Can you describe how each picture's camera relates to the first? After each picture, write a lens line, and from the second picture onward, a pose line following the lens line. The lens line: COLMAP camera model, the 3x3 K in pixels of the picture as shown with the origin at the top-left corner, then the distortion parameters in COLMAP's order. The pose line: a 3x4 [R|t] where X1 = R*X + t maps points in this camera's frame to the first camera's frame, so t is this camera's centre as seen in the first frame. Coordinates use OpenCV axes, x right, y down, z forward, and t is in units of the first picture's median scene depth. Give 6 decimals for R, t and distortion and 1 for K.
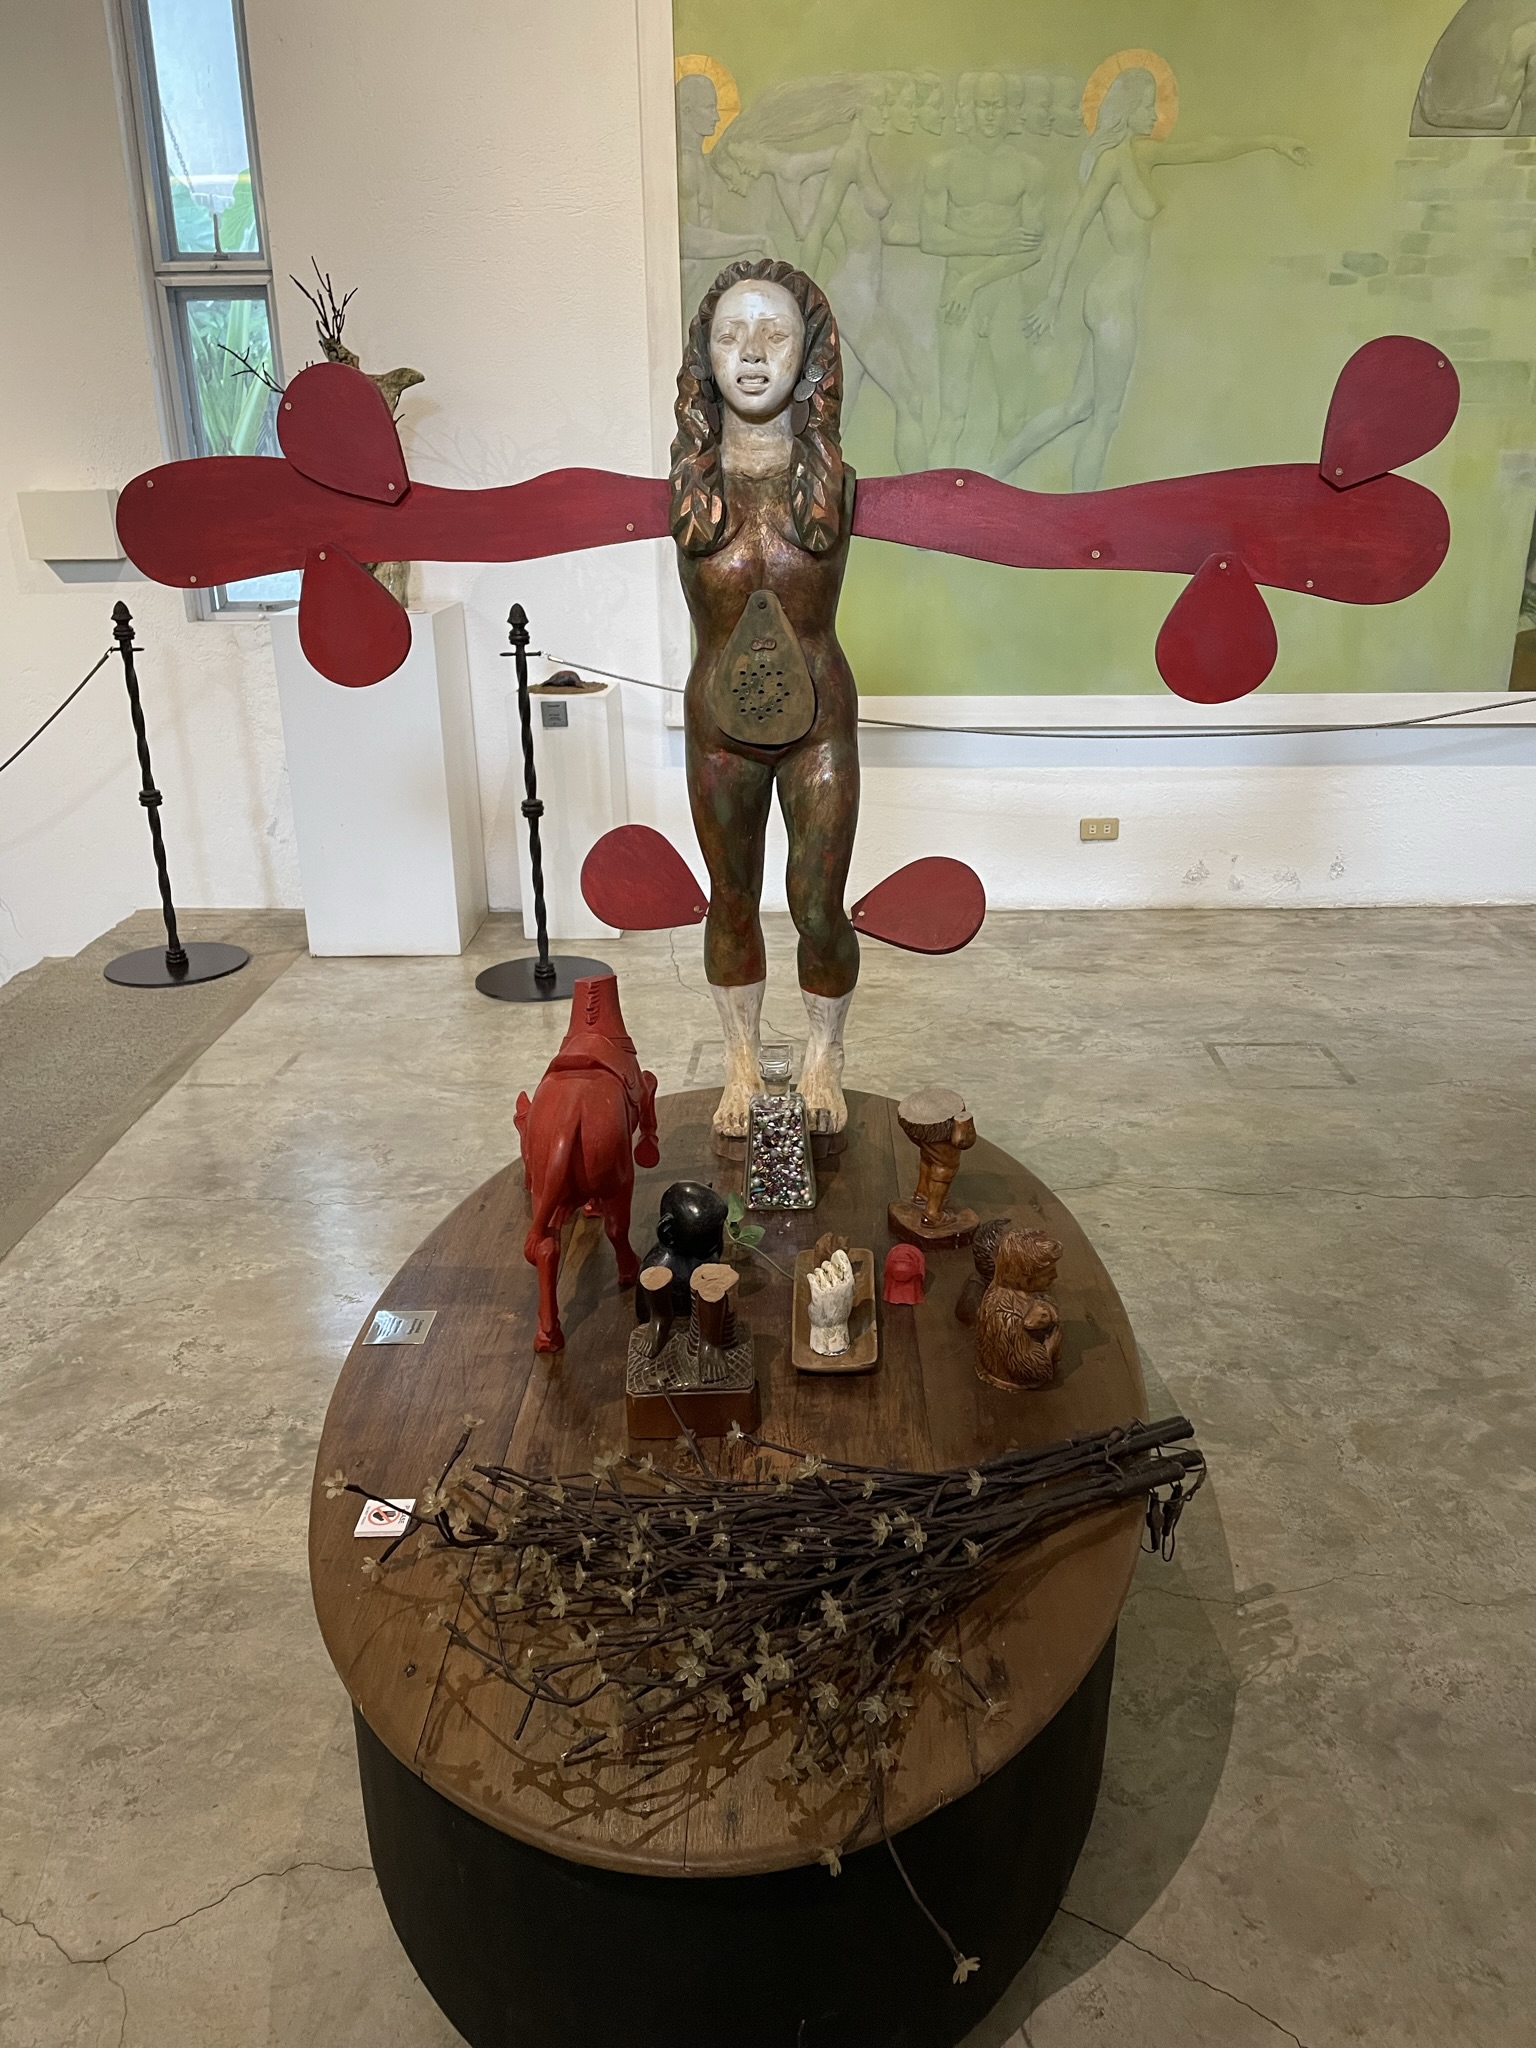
lens RADIAL K [[1537.5, 0, 768.2], [0, 1537.5, 1025.5], [0, 0, 1]] dist [0.038811, 0.000380]
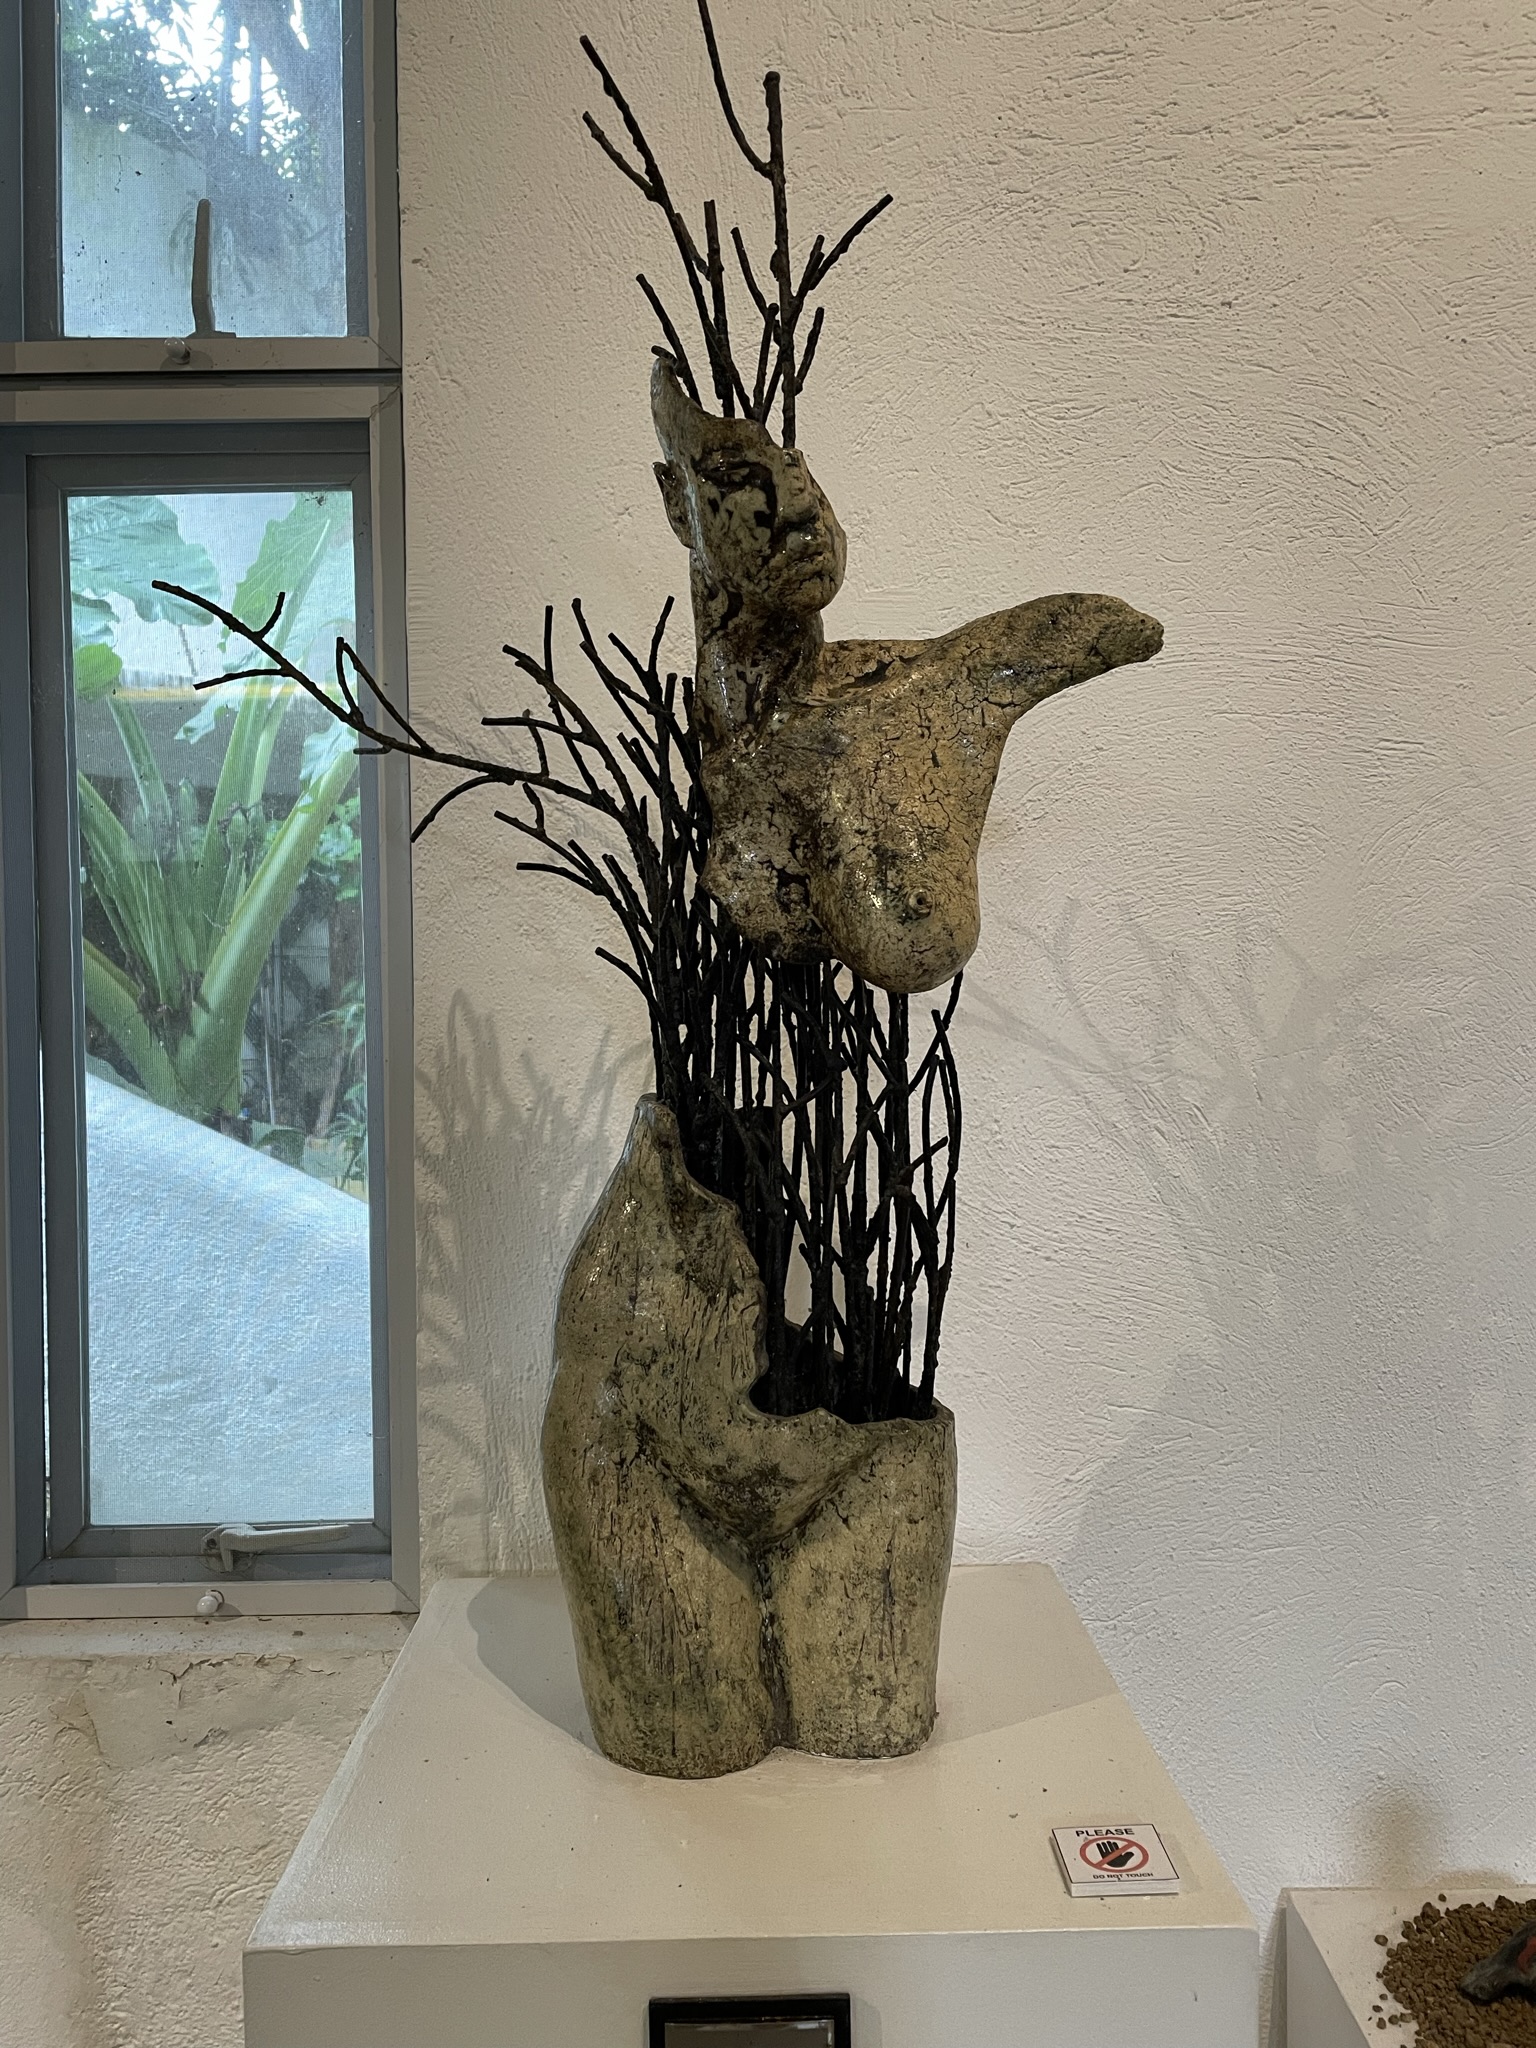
lens RADIAL K [[1537.5, 0, 768.8], [0, 1537.5, 1022.7], [0, 0, 1]] dist [0.038811, 0.000380]
pose [[0.999628, -0.004530, 0.026912, -0.258900], [0.013208, 0.943247, -0.331830, -0.285965], [-0.023881, 0.332062, 0.942955, 0.775521]]
